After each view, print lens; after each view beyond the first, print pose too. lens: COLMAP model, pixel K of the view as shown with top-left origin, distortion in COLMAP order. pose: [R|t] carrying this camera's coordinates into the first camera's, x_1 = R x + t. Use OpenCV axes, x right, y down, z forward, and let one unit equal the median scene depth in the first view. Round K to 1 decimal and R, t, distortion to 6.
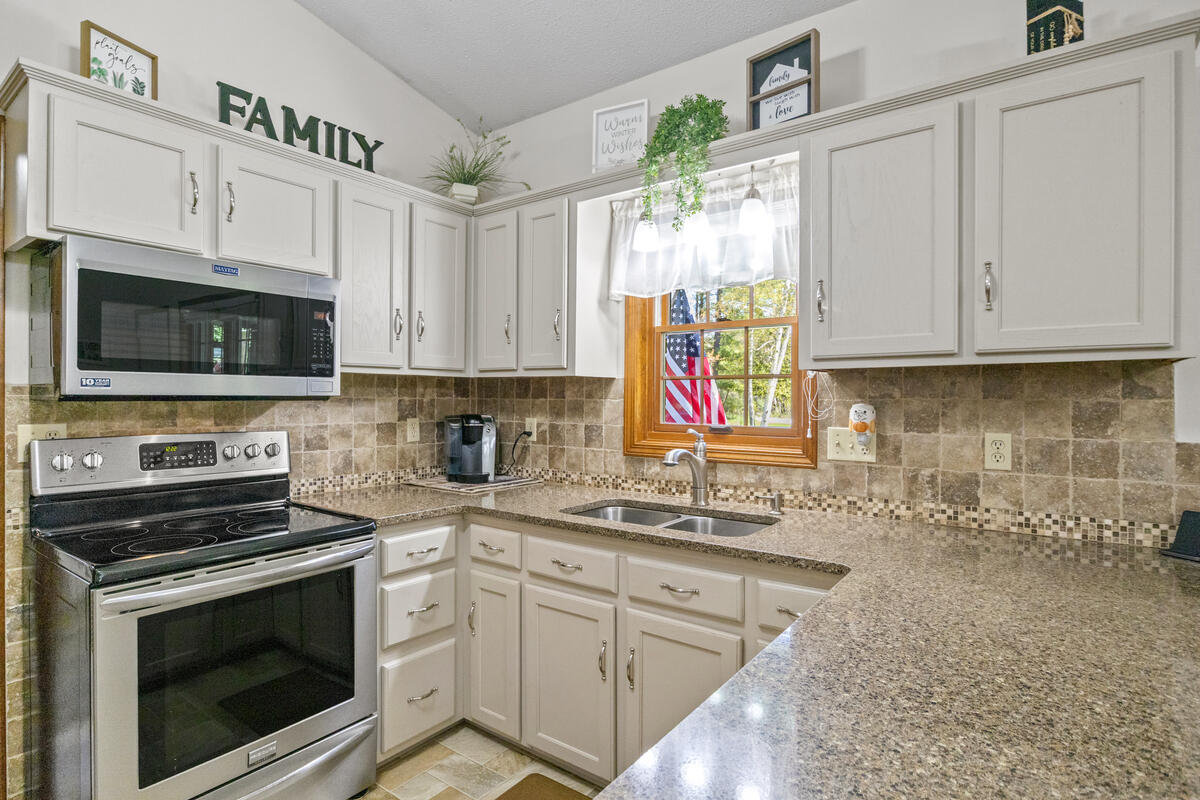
lens RADIAL K [[615.2, 0, 600.0], [0, 615.2, 400.0], [0, 0, 1]] dist [-0.005478, -0.000957]
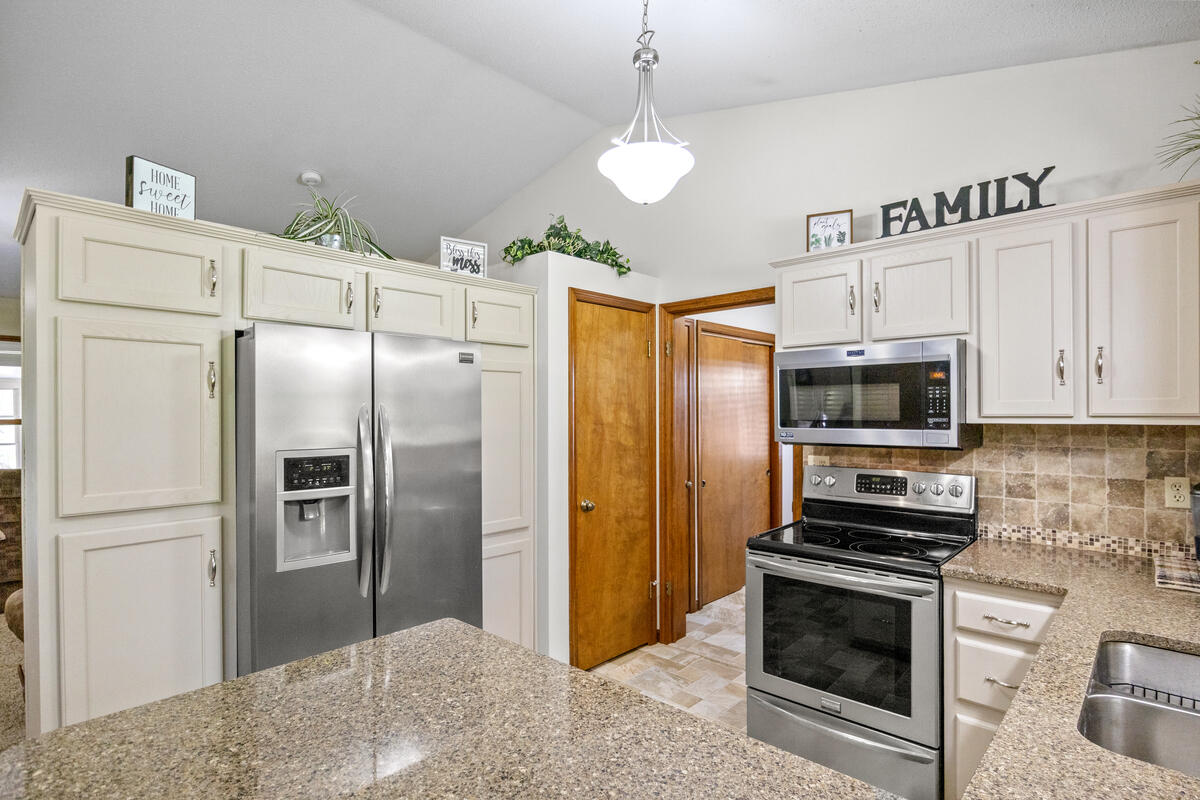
lens RADIAL K [[593.8, 0, 601.2], [0, 593.8, 413.7], [0, 0, 1]] dist [-0.003585, -0.000409]
pose [[-0.112425, -0.000847, -0.993660, 0.610326], [0.001704, 0.999998, -0.001046, -0.059503], [0.993659, -0.001811, -0.112424, 0.459595]]
